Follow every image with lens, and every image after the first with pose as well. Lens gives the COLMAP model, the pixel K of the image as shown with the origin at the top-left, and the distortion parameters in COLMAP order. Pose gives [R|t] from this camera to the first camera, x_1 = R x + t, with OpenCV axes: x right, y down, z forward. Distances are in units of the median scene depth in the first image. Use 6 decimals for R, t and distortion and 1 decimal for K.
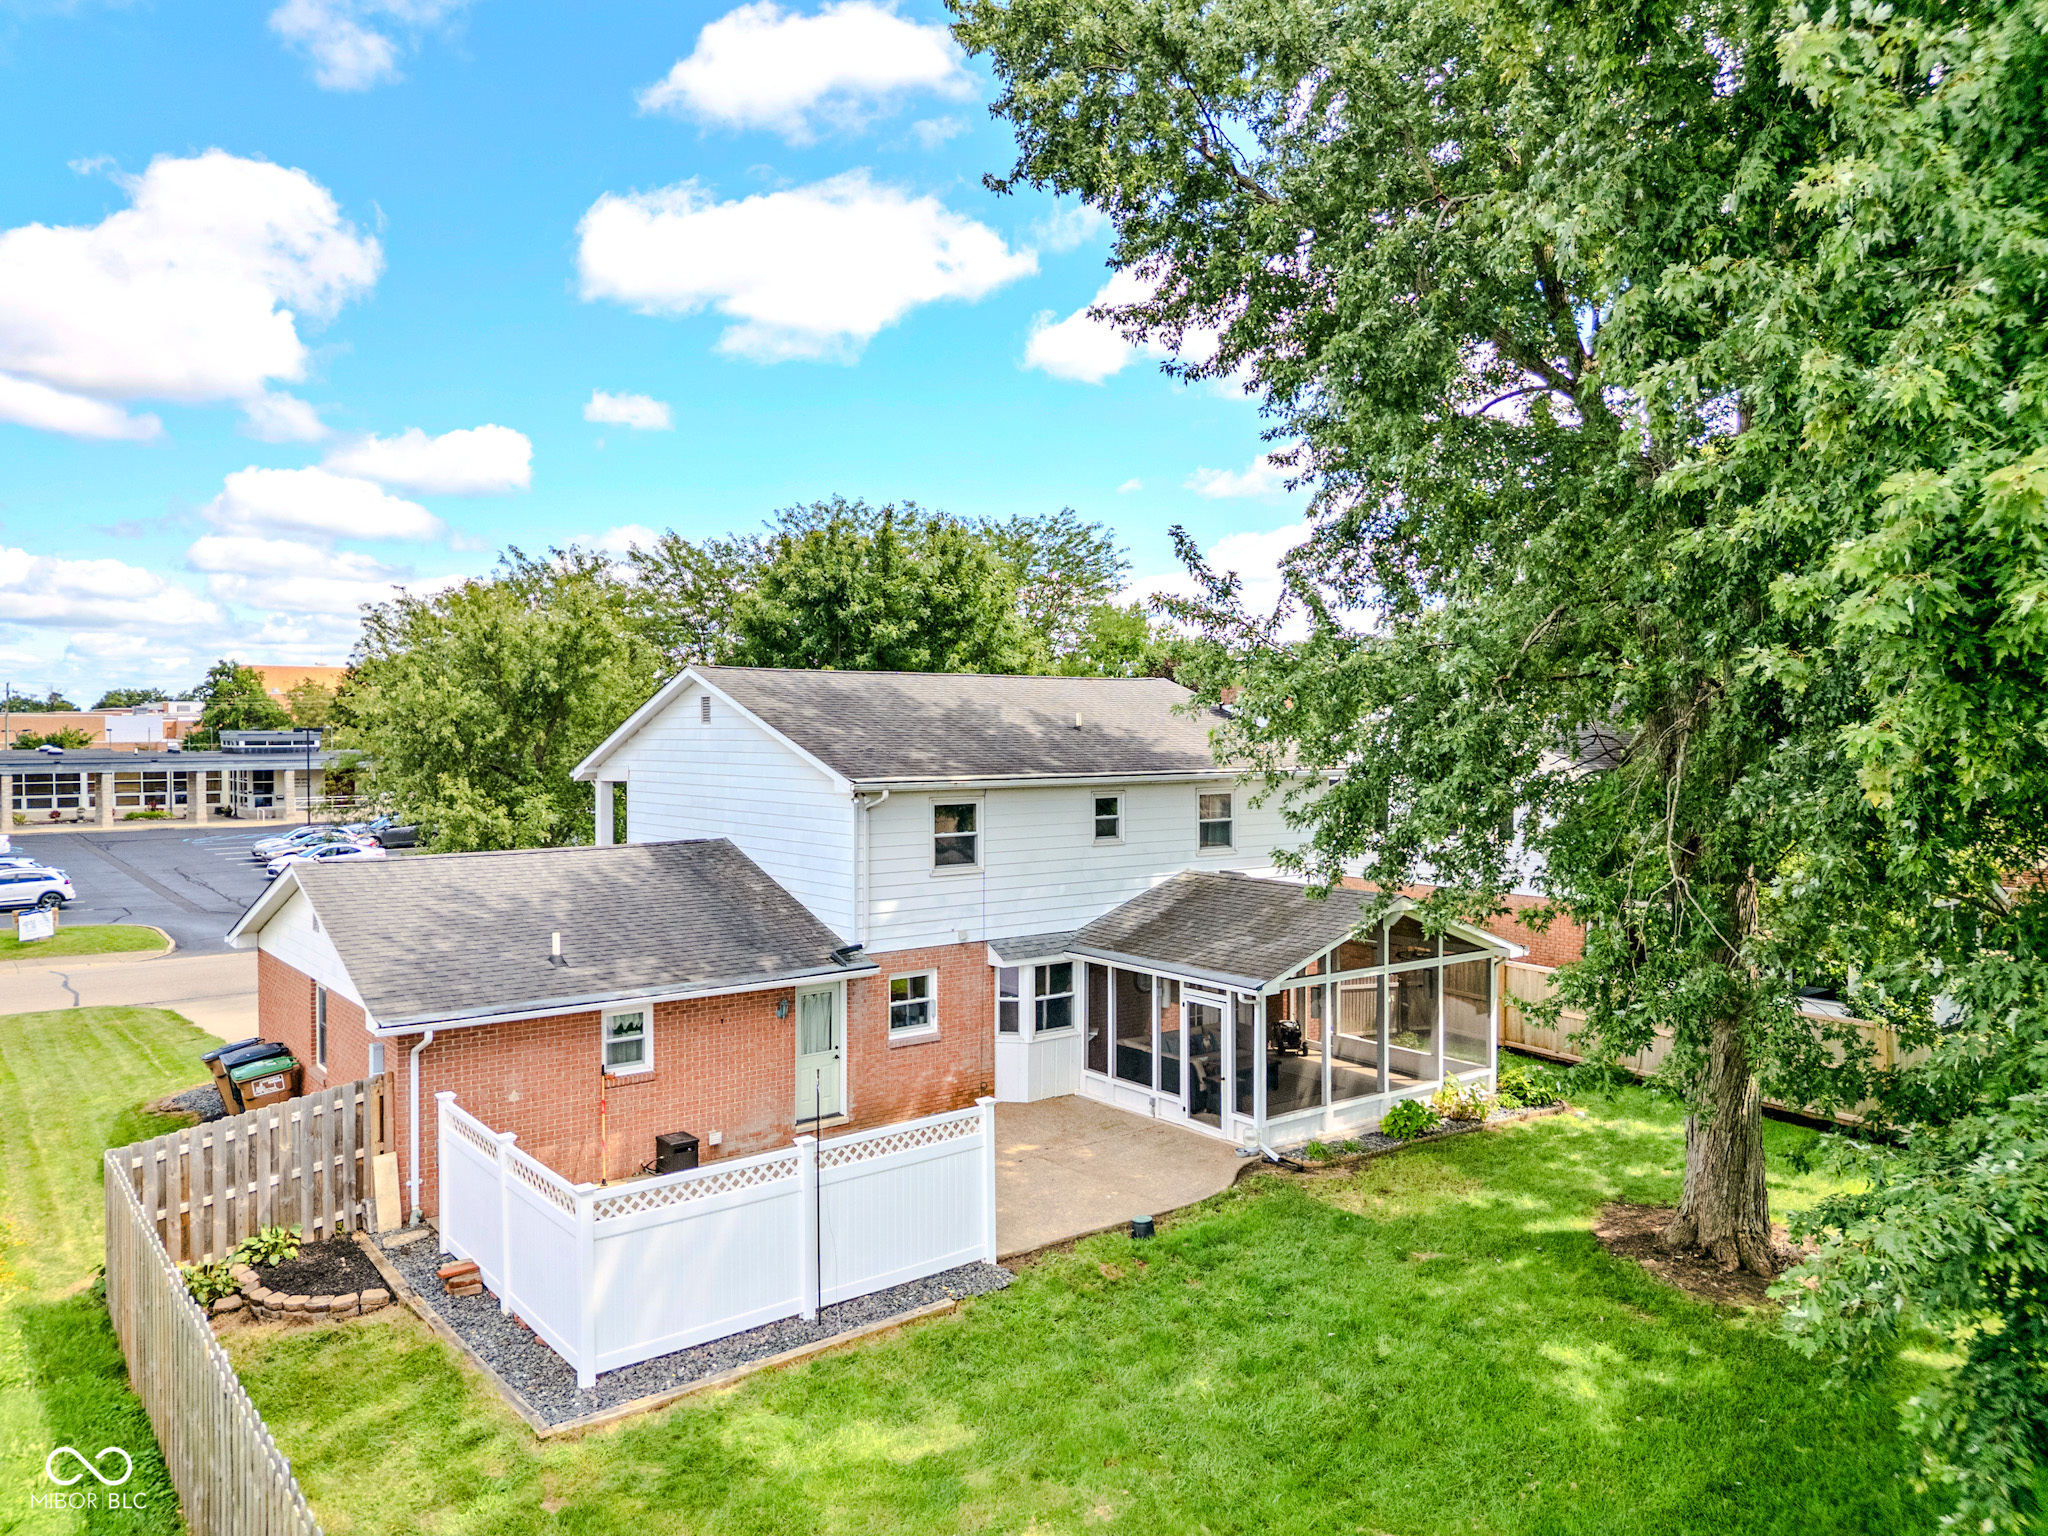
lens RADIAL K [[1462.2, 0, 1022.5], [0, 1462.2, 748.6], [0, 0, 1]] dist [0.035968, -0.031798]
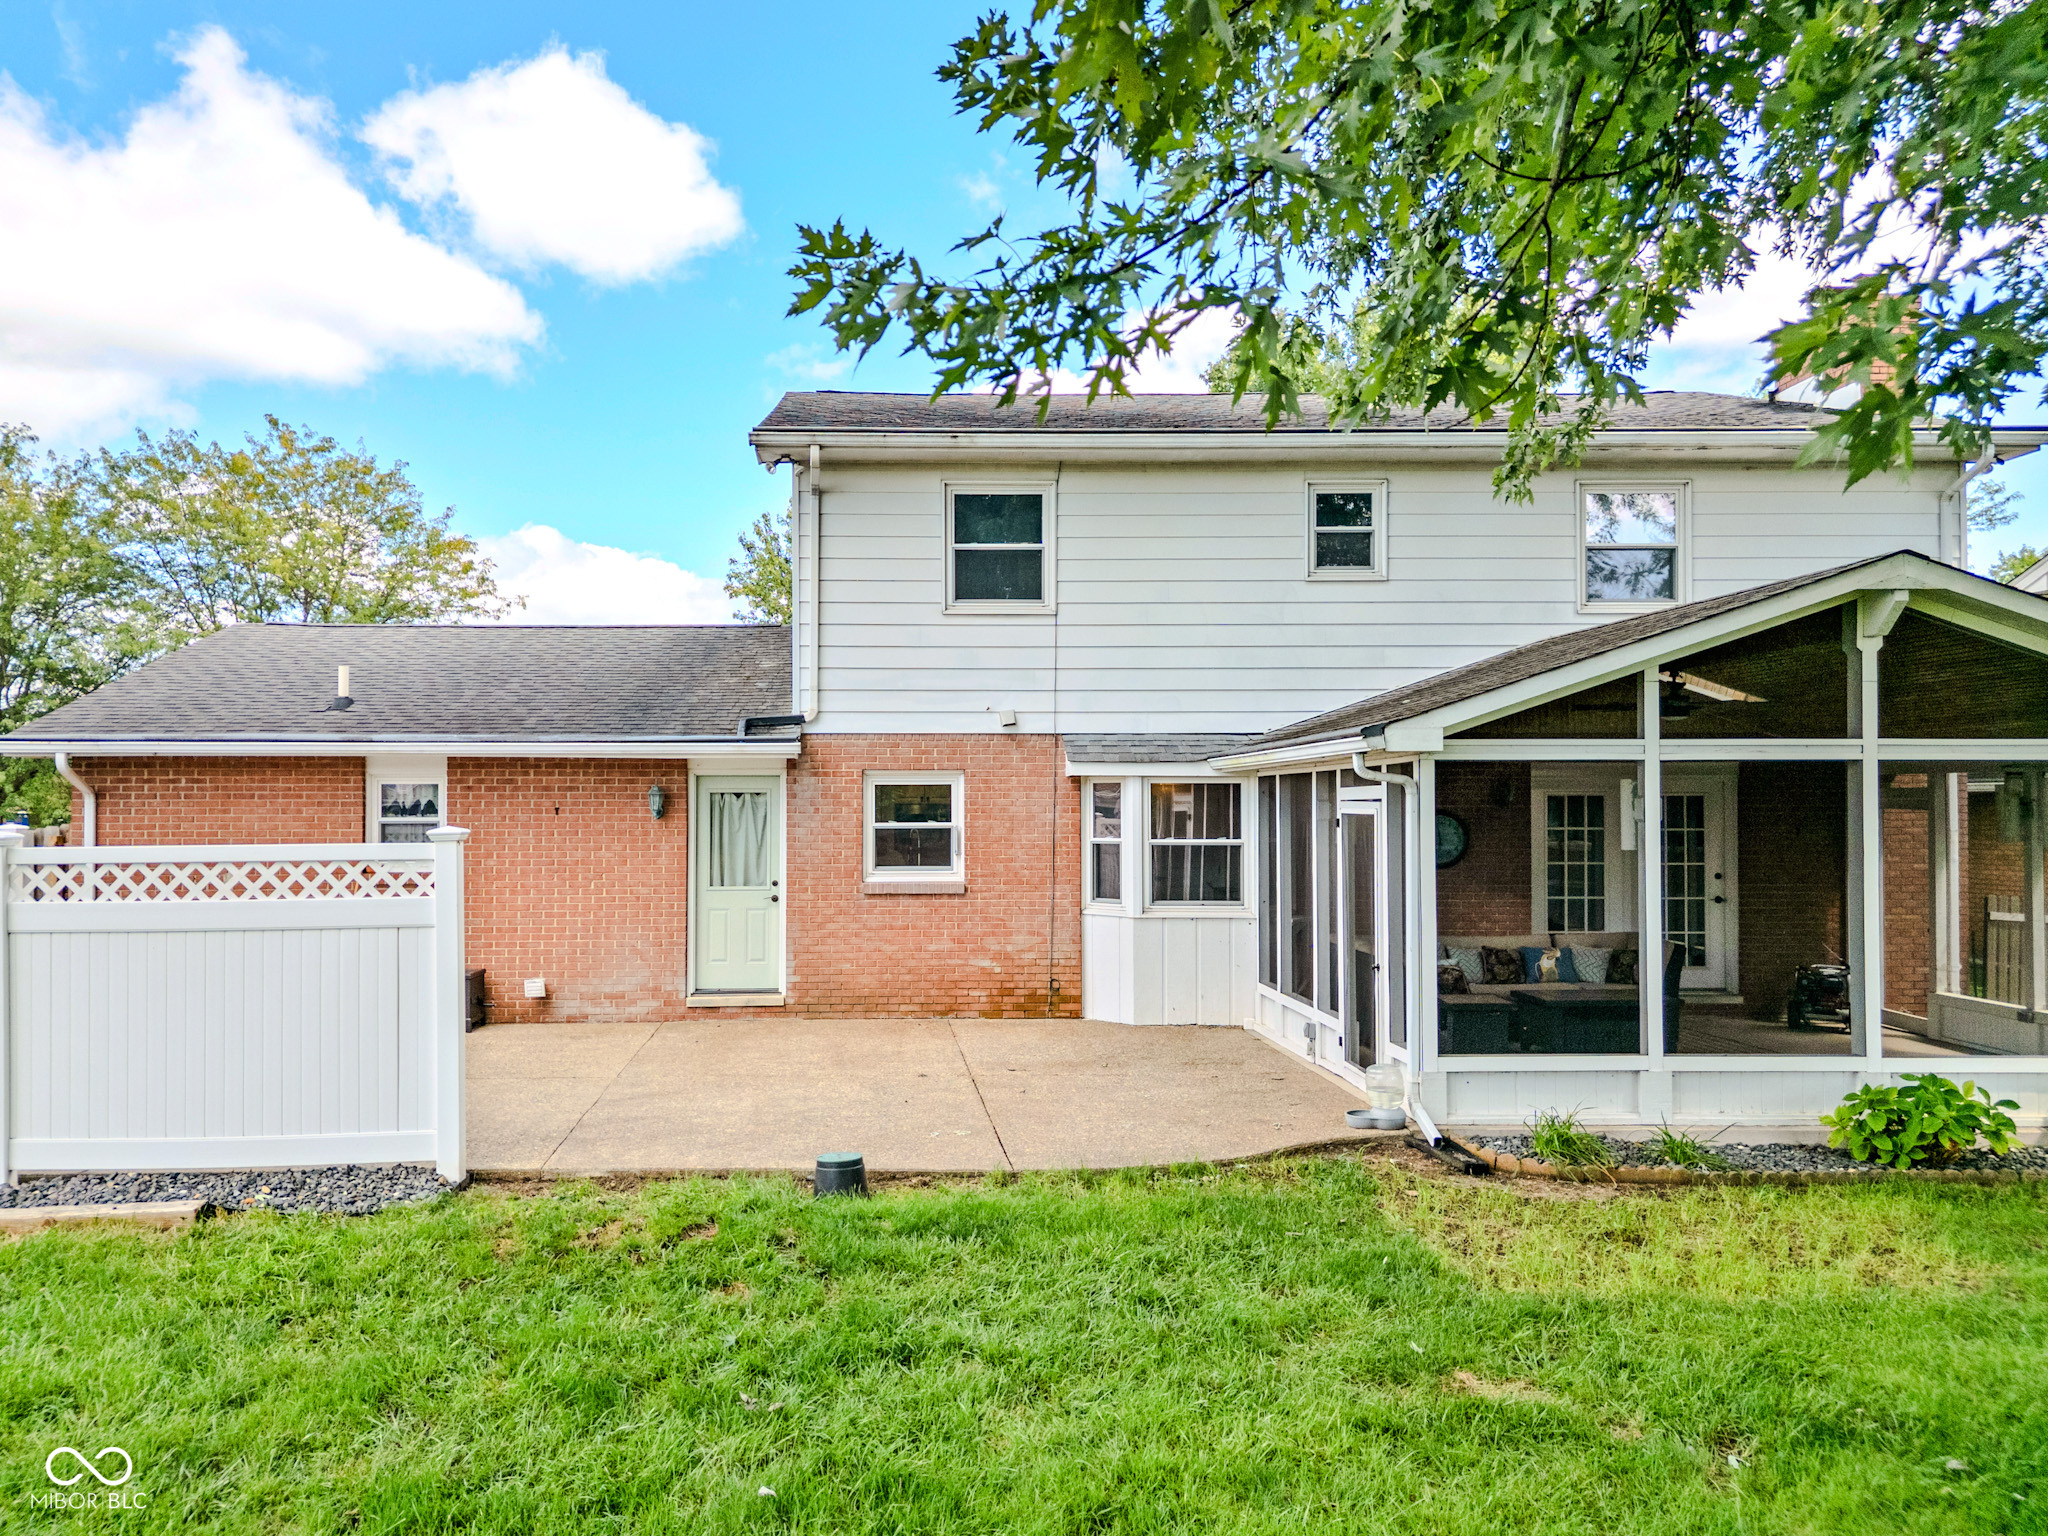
lens RADIAL K [[1462.2, 0, 946.9], [0, 1462.2, 818.8], [0, 0, 1]] dist [0.035968, -0.031798]
pose [[0.801095, -0.000894, -0.598537, 0.314590], [-0.012915, 0.999740, -0.018780, 0.196745], [0.598398, 0.022774, 0.800875, 0.576493]]
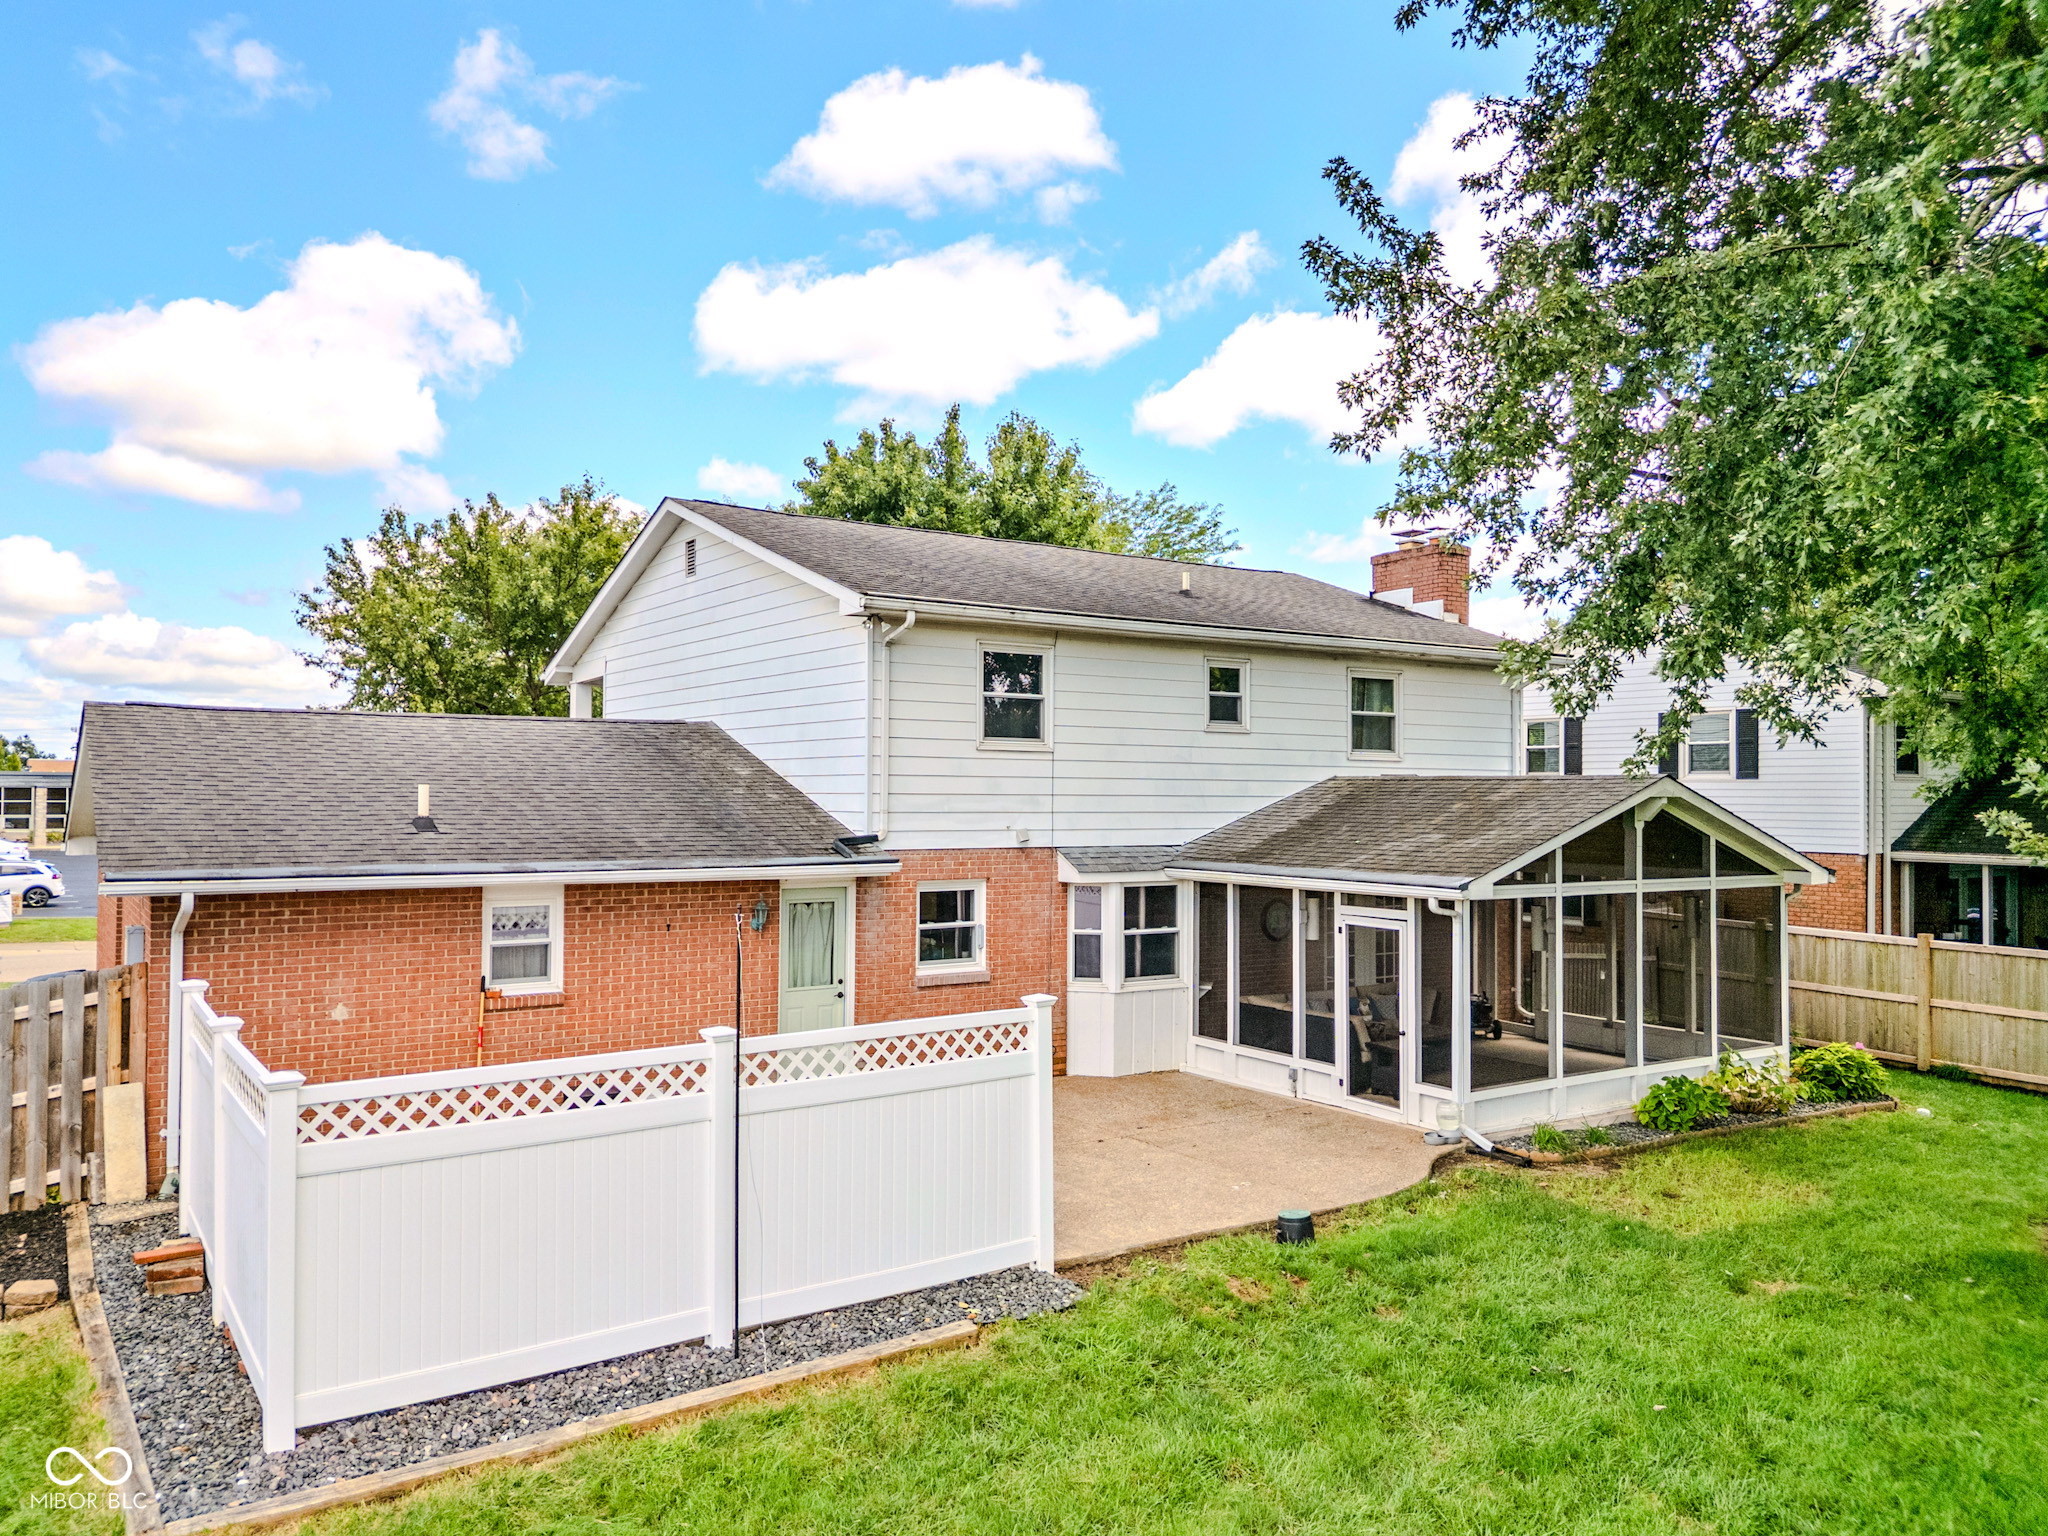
lens RADIAL K [[1462.2, 0, 1018.2], [0, 1462.2, 775.2], [0, 0, 1]] dist [0.035968, -0.031798]
pose [[0.997602, 0.004333, -0.069071, 0.006411], [-0.007074, 0.999195, -0.039494, 0.139107], [0.068844, 0.039888, 0.996830, 0.318242]]
